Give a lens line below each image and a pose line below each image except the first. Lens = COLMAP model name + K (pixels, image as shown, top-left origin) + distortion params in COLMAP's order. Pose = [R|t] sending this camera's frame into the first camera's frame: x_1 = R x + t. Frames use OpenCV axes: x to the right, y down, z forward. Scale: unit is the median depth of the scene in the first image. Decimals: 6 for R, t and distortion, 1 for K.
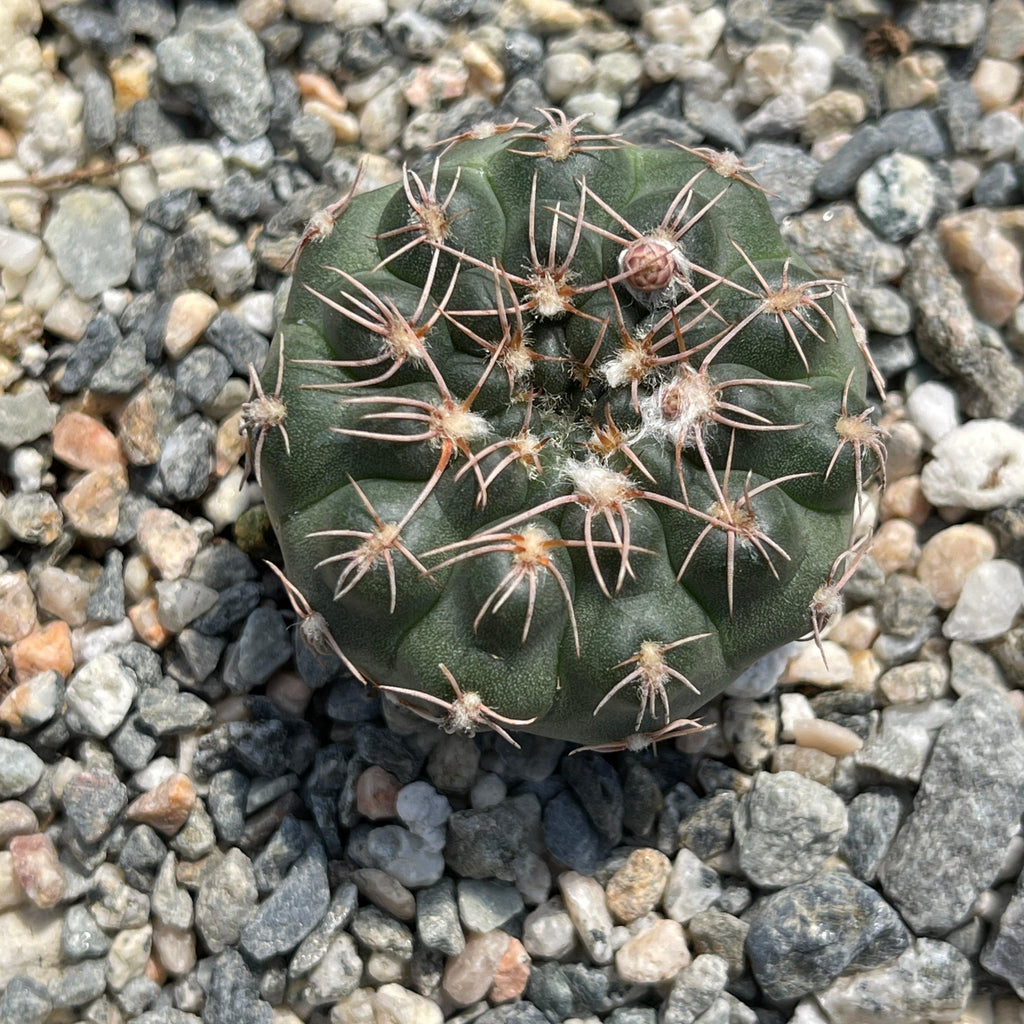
lens RADIAL K [[2139.8, 0, 507.8], [0, 2139.8, 516.4], [0, 0, 1]] dist [0.137164, -0.818888]
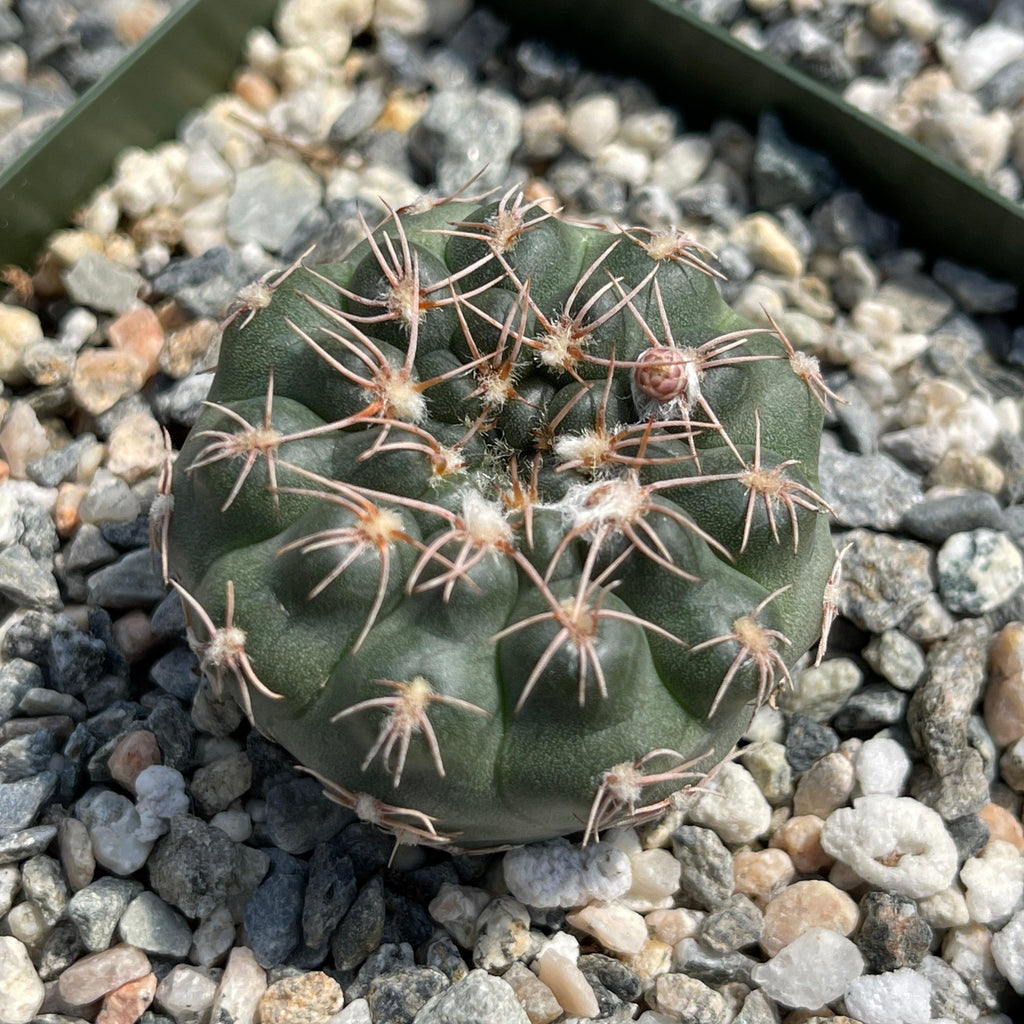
lens RADIAL K [[2139.8, 0, 507.8], [0, 2139.8, 516.4], [0, 0, 1]] dist [0.137164, -0.818888]
pose [[0.814412, 0.525420, -0.246309, 0.245463], [-0.574316, 0.790557, -0.212560, 0.153401], [0.083038, 0.314570, 0.945595, 0.109277]]
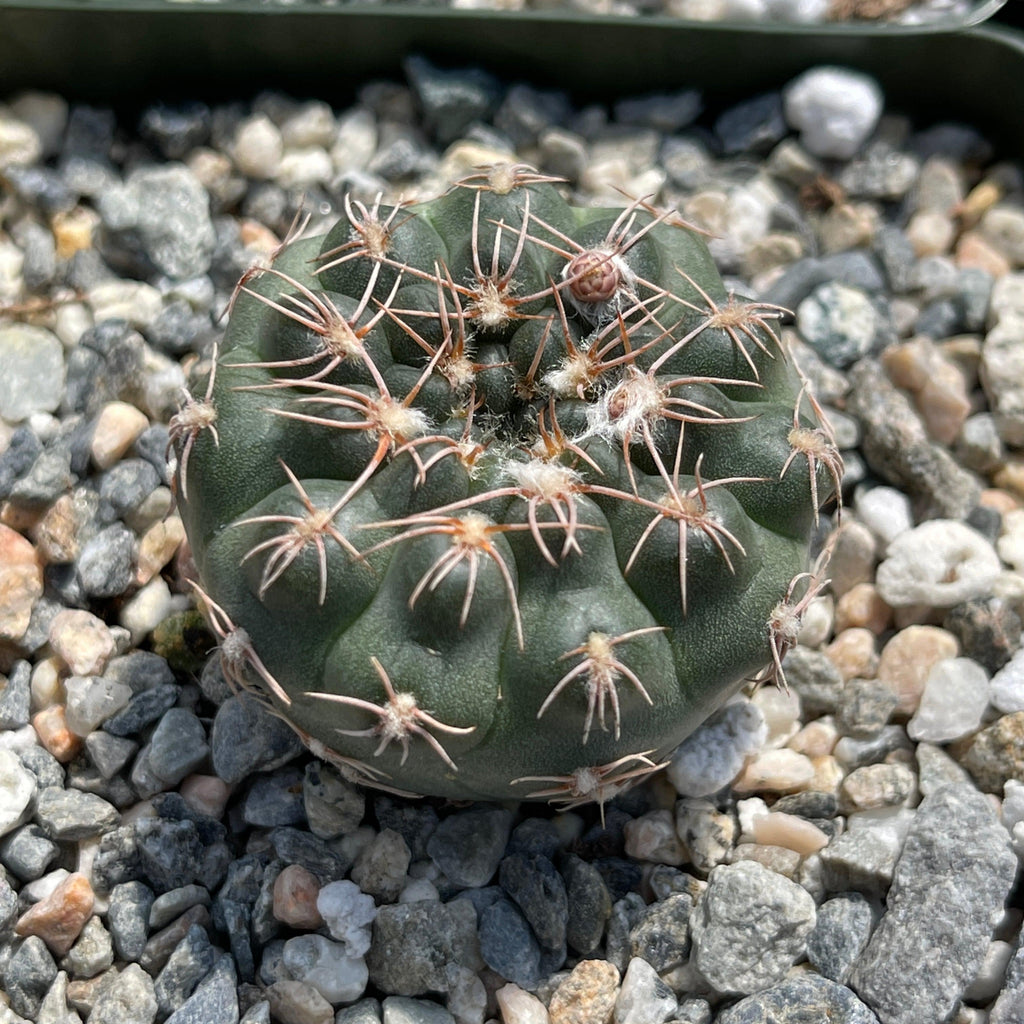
lens RADIAL K [[2139.8, 0, 507.8], [0, 2139.8, 516.4], [0, 0, 1]] dist [0.137164, -0.818888]
pose [[0.999413, 0.014087, 0.031233, -0.002397], [-0.003808, 0.951587, -0.307355, 0.258499], [-0.034051, 0.307055, 0.951082, 0.088530]]
